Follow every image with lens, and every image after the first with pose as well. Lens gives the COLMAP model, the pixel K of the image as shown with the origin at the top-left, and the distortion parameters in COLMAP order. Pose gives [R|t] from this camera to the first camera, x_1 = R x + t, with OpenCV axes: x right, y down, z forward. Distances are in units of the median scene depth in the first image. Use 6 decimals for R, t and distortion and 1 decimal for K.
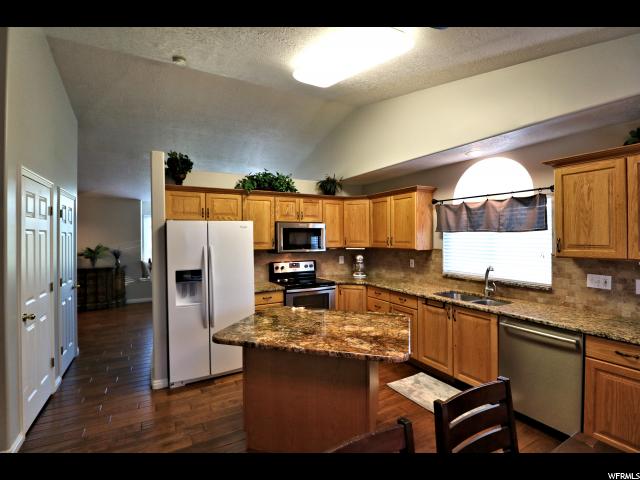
lens RADIAL K [[297.8, 0, 315.2], [0, 297.8, 236.8], [0, 0, 1]] dist [-0.013767, -0.005773]
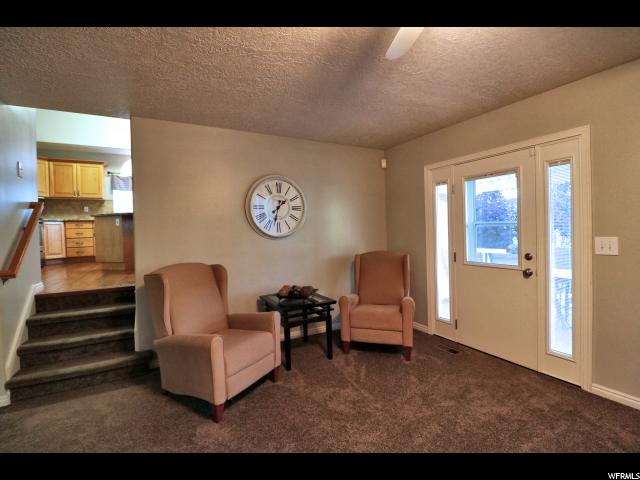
lens RADIAL K [[297.8, 0, 318.8], [0, 297.8, 236.9], [0, 0, 1]] dist [-0.013767, -0.005773]
pose [[-0.007485, -0.014783, 0.999863, -1.495445], [0.027268, 0.999516, 0.014982, 0.296533], [-0.999600, 0.027376, -0.007078, -0.258263]]
